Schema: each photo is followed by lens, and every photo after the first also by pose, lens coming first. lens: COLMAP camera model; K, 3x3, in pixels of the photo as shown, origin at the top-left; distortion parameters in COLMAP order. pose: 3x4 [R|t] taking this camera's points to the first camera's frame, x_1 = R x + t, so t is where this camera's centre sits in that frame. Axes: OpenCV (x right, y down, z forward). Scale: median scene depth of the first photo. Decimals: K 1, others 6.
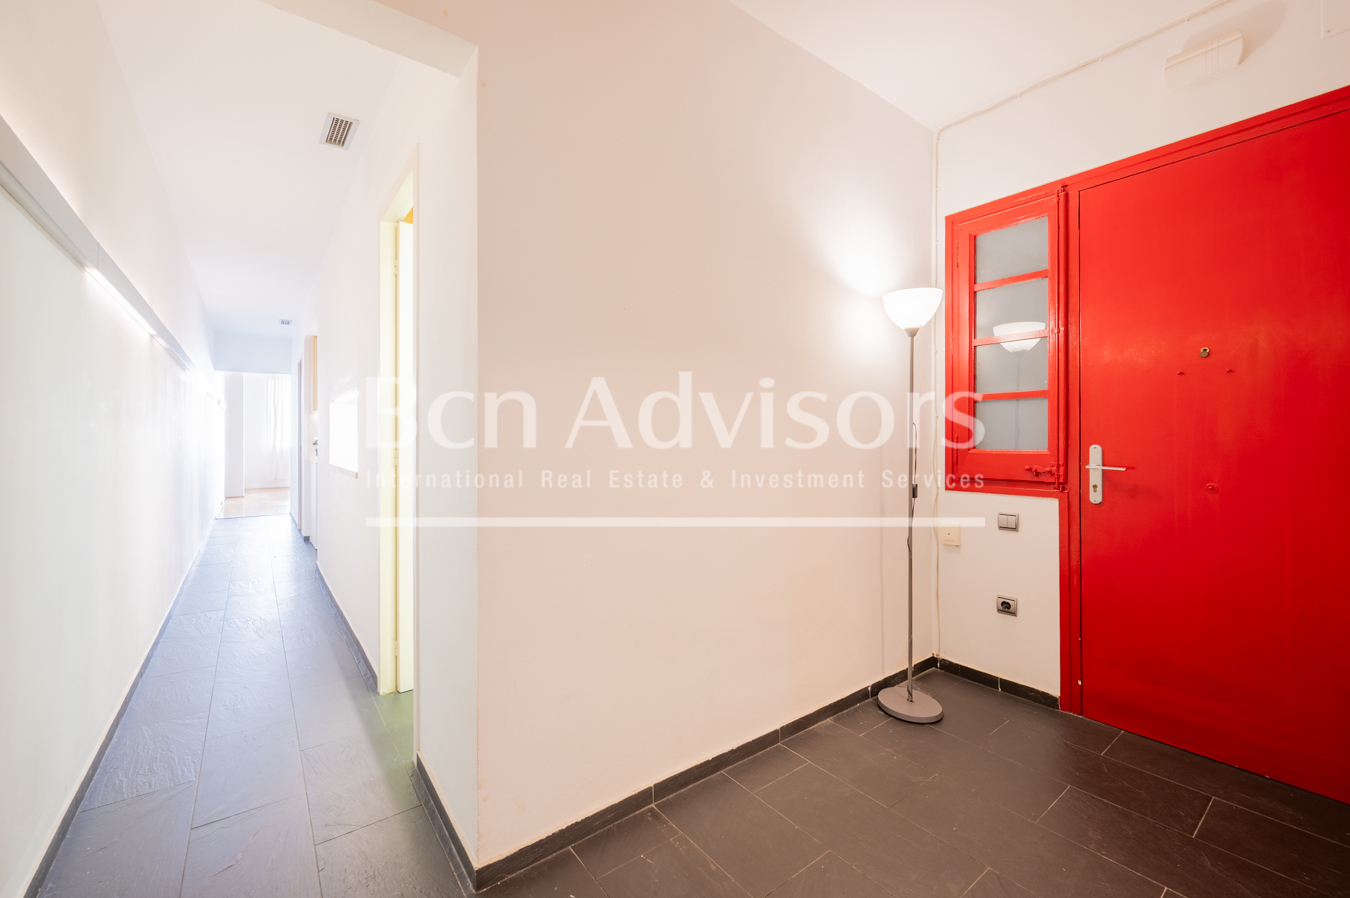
lens RADIAL K [[534.6, 0, 678.9], [0, 534.6, 454.4], [0, 0, 1]] dist [-0.001456, -0.000111]
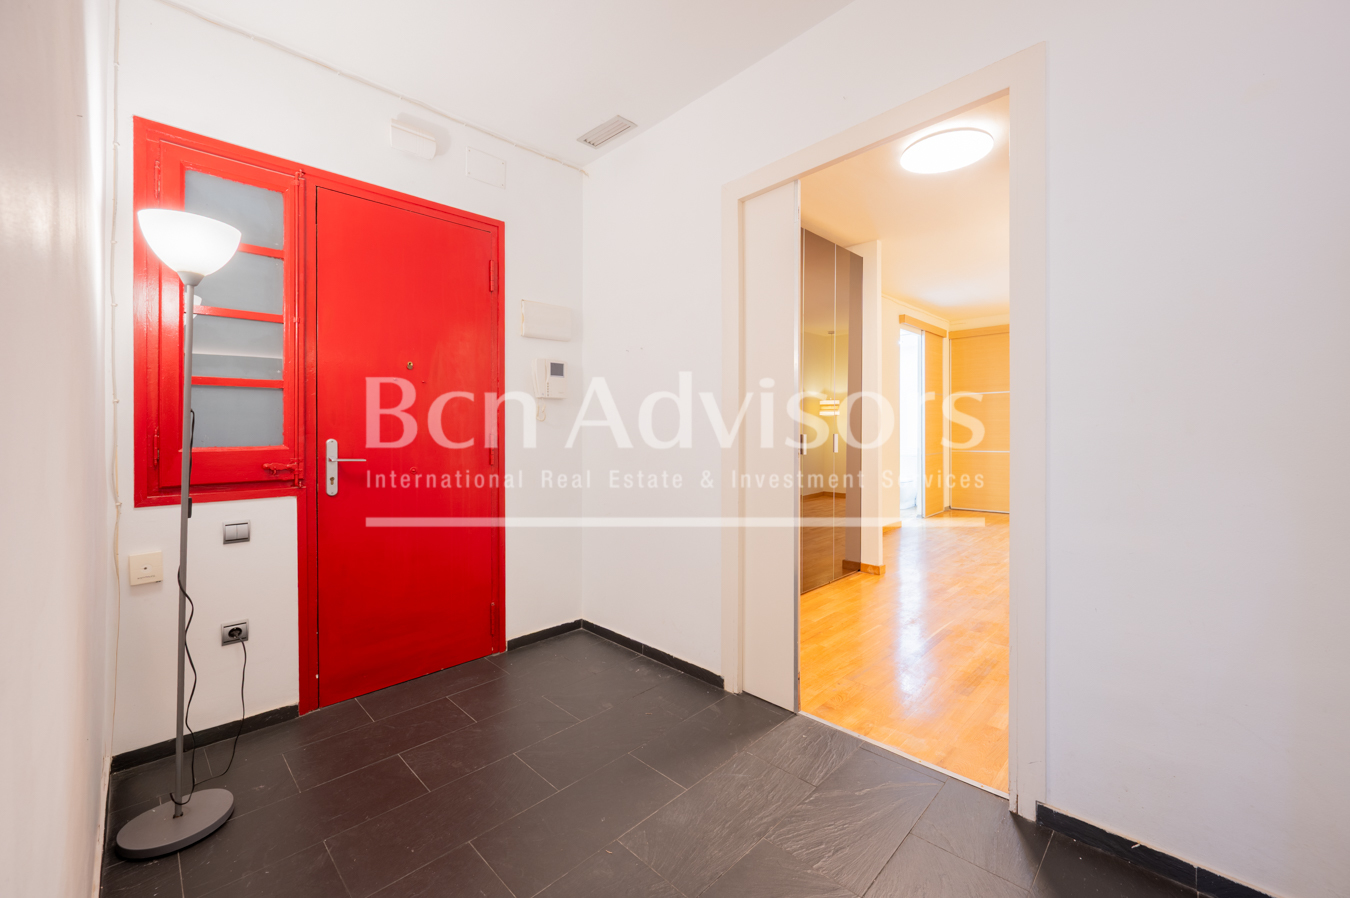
lens RADIAL K [[552.6, 0, 669.6], [0, 552.6, 442.5], [0, 0, 1]] dist [-0.000542, 0.000353]
pose [[-0.114767, -0.023665, 0.993111, -0.347527], [0.032227, 0.999101, 0.027532, -0.018319], [-0.992870, 0.035165, -0.113901, 0.451551]]
